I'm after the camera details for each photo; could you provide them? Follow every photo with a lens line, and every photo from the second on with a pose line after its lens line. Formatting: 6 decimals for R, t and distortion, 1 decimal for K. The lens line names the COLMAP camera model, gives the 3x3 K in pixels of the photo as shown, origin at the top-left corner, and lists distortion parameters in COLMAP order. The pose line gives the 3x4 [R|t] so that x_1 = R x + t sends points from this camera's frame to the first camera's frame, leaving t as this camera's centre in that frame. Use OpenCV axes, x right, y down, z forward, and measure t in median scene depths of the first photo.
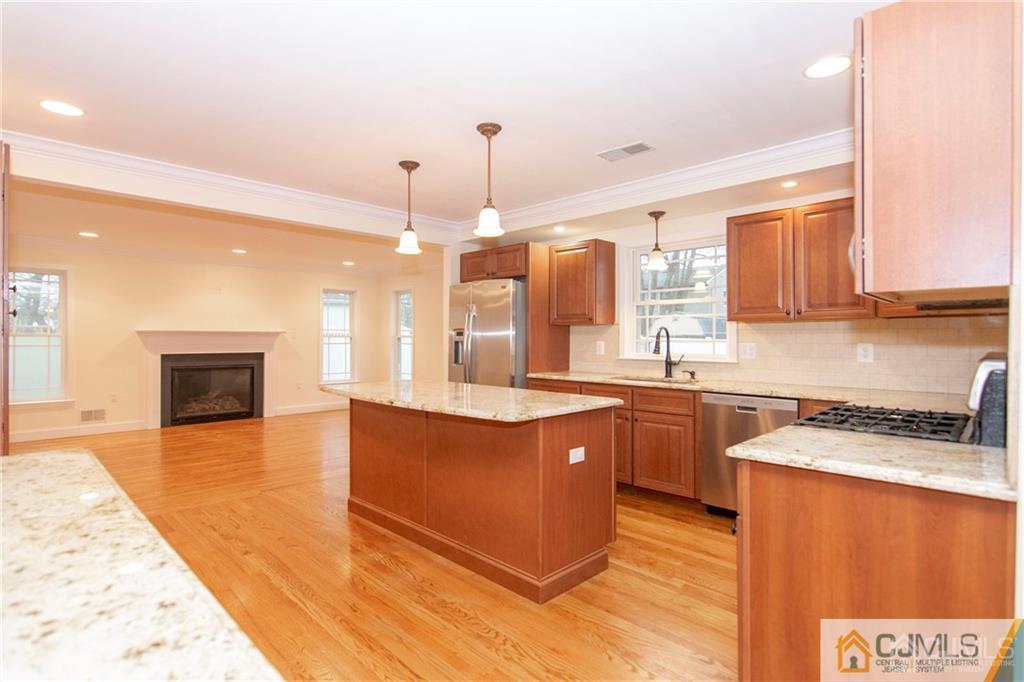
lens RADIAL K [[529.0, 0, 502.9], [0, 529.0, 339.8], [0, 0, 1]] dist [-0.021932, -0.000974]
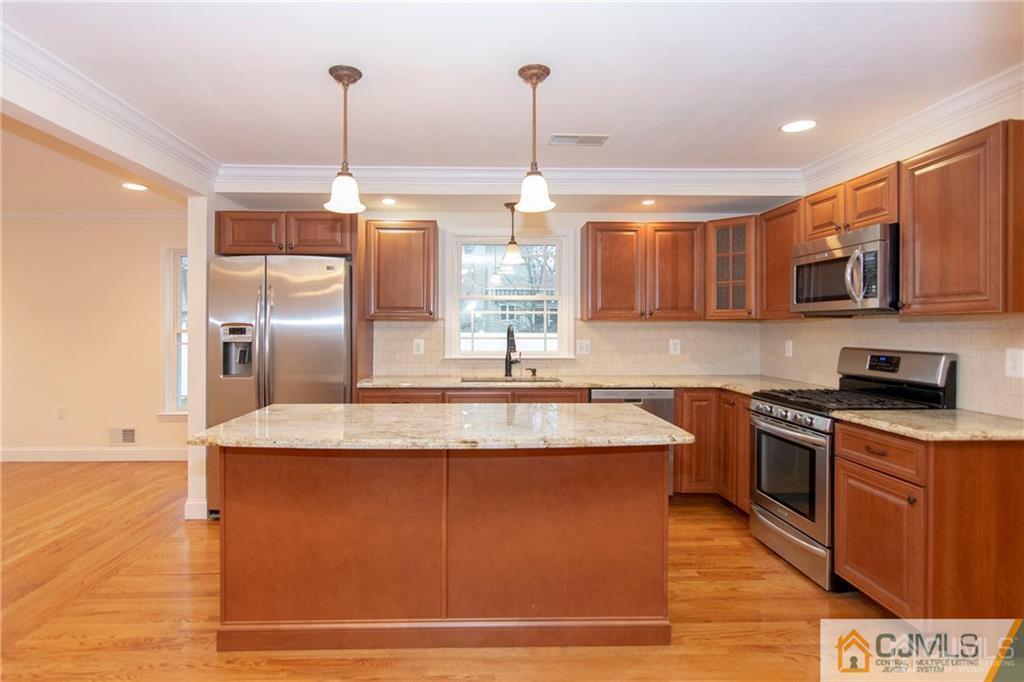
lens RADIAL K [[561.4, 0, 498.3], [0, 561.4, 330.6], [0, 0, 1]] dist [-0.002570, 0.001106]
pose [[0.671219, -0.005198, 0.741241, -0.416688], [0.002638, 0.999986, 0.004624, -0.015236], [-0.741254, -0.001148, 0.671223, 0.295474]]
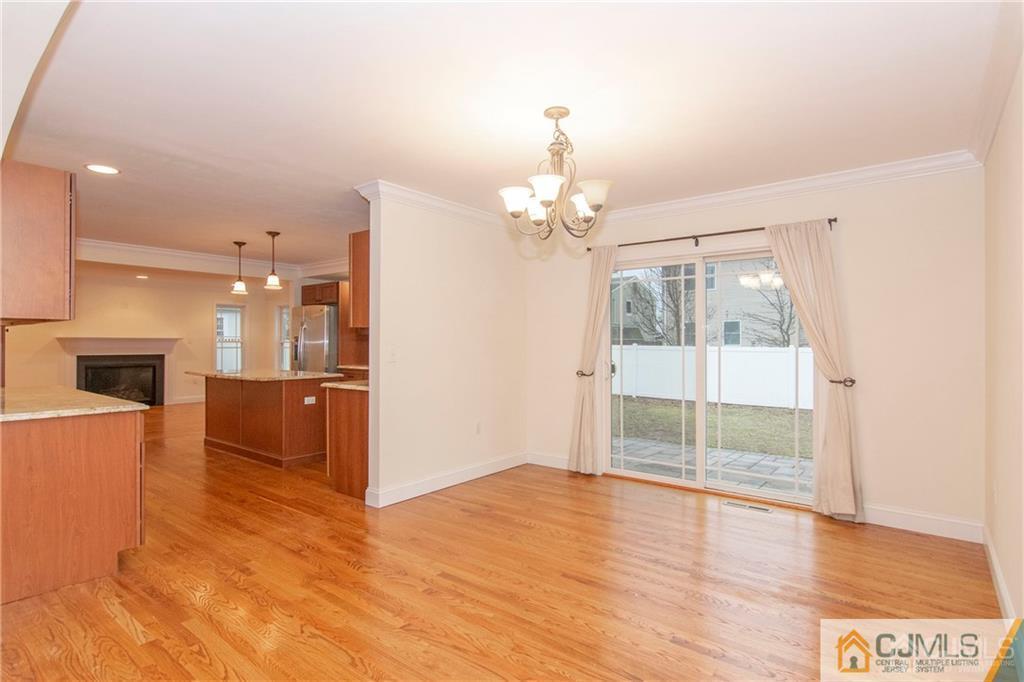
lens RADIAL K [[525.9, 0, 510.3], [0, 525.9, 340.8], [0, 0, 1]] dist [-0.019178, -0.001494]
pose [[0.991202, 0.001625, 0.132351, 0.352197], [-0.000437, 0.999959, -0.009003, 0.004165], [-0.132360, 0.008866, 0.991162, -0.607900]]
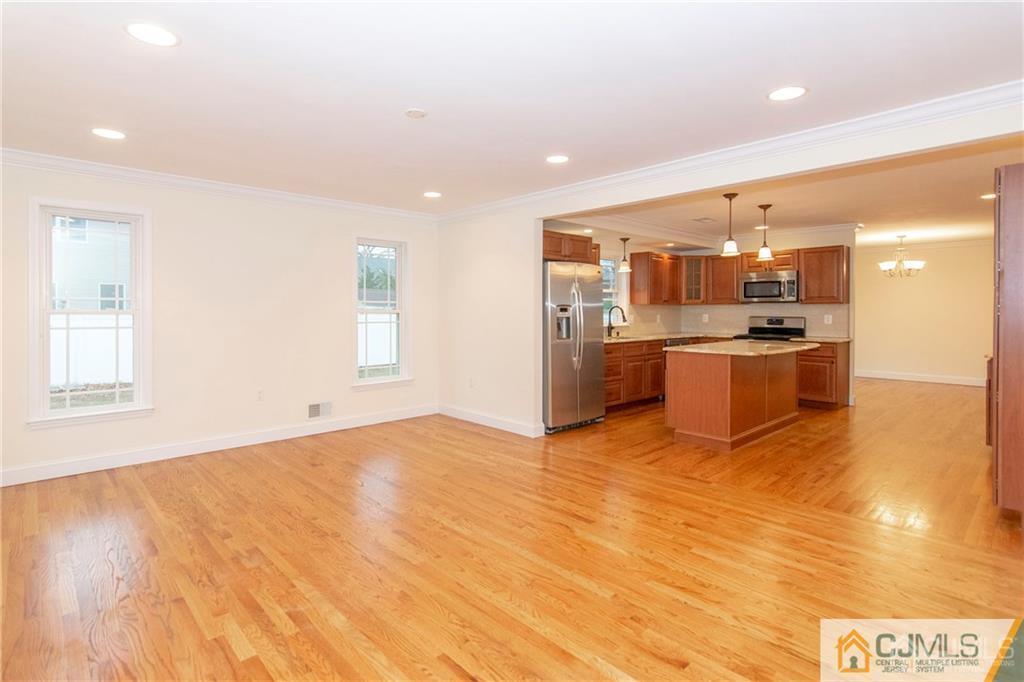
lens RADIAL K [[520.8, 0, 521.6], [0, 520.8, 313.2], [0, 0, 1]] dist [0.013342, -0.001376]
pose [[-0.010449, -0.005907, 0.999928, -1.195779], [0.004341, 0.999973, 0.005952, -0.011597], [-0.999936, 0.004403, -0.010423, 1.175437]]
